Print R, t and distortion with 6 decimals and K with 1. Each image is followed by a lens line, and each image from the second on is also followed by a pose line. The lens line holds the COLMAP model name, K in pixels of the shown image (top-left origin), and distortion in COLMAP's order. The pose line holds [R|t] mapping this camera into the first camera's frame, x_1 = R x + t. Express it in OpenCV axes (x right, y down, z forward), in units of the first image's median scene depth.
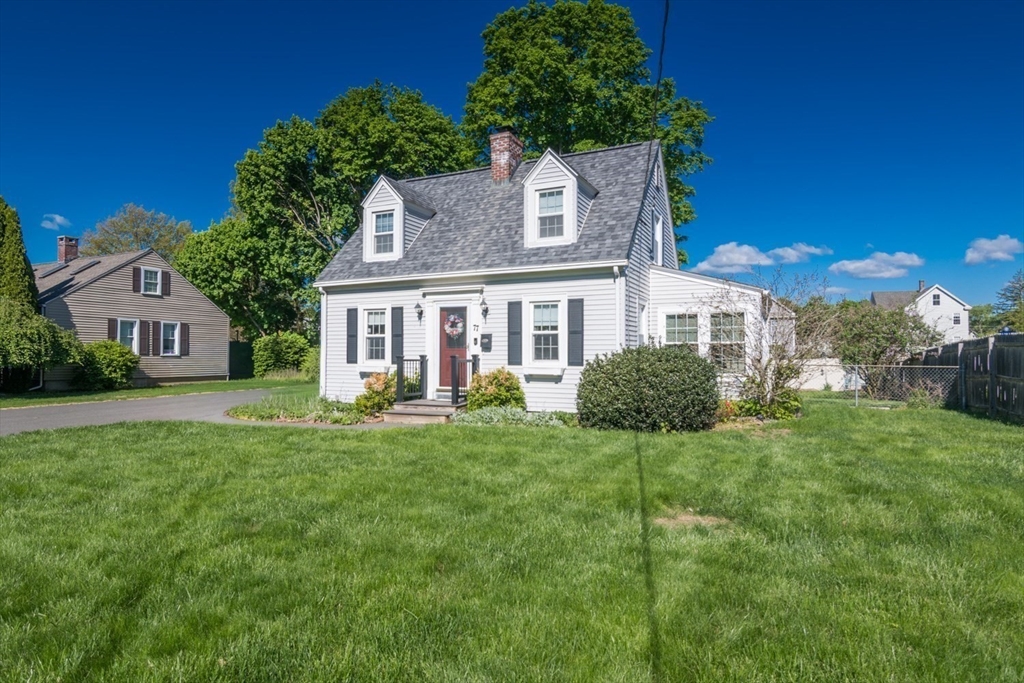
lens RADIAL K [[570.2, 0, 521.6], [0, 570.2, 342.3], [0, 0, 1]] dist [-0.010679, 0.002292]
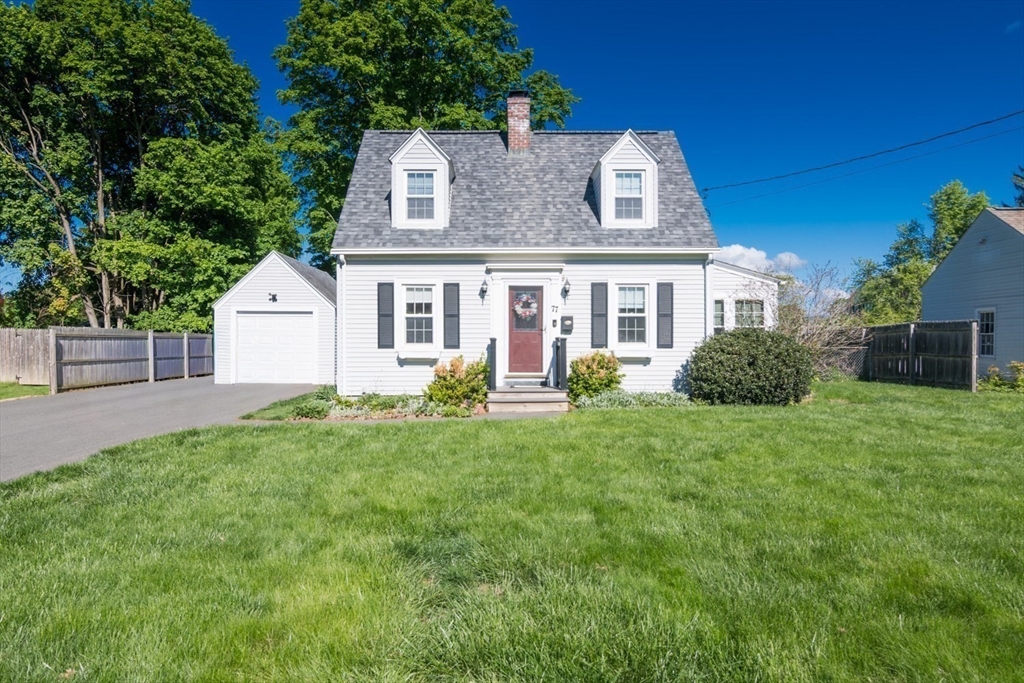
lens RADIAL K [[636.6, 0, 515.3], [0, 636.6, 346.8], [0, 0, 1]] dist [-0.008295, 0.000545]
pose [[0.899741, -0.006837, 0.436371, -0.576885], [-0.007266, 0.999504, 0.030642, 0.005127], [-0.436364, -0.030740, 0.899245, 0.076440]]
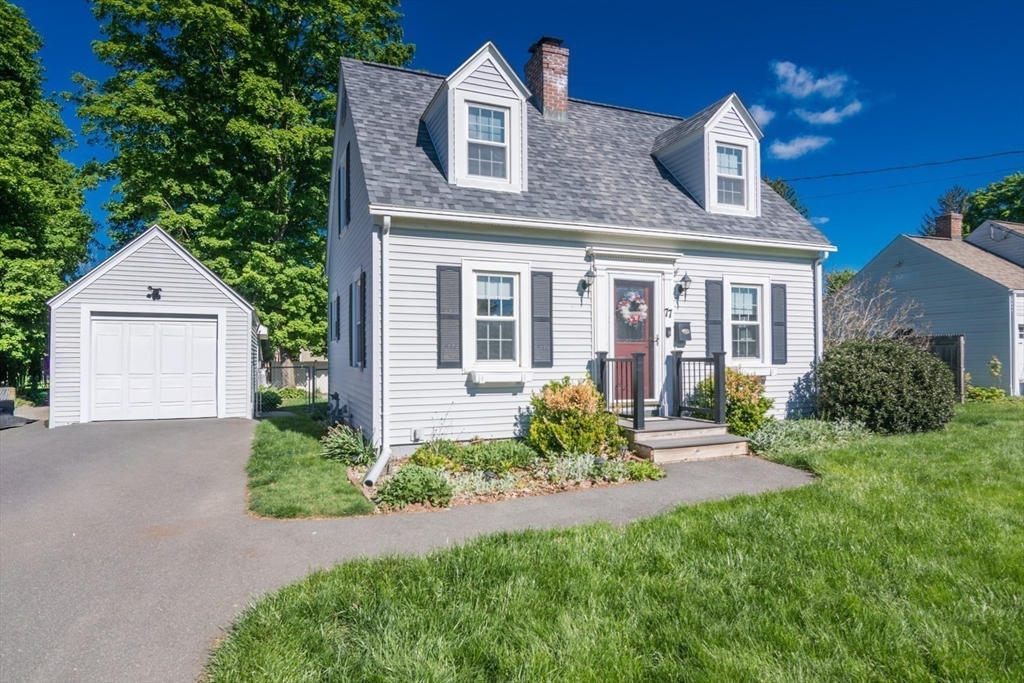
lens RADIAL K [[570.2, 0, 504.3], [0, 570.2, 347.0], [0, 0, 1]] dist [-0.010679, 0.002292]
pose [[0.695539, 0.005817, 0.718465, -0.699971], [-0.011541, 0.999929, 0.003077, 0.016176], [-0.718396, -0.010432, 0.695556, 0.630598]]
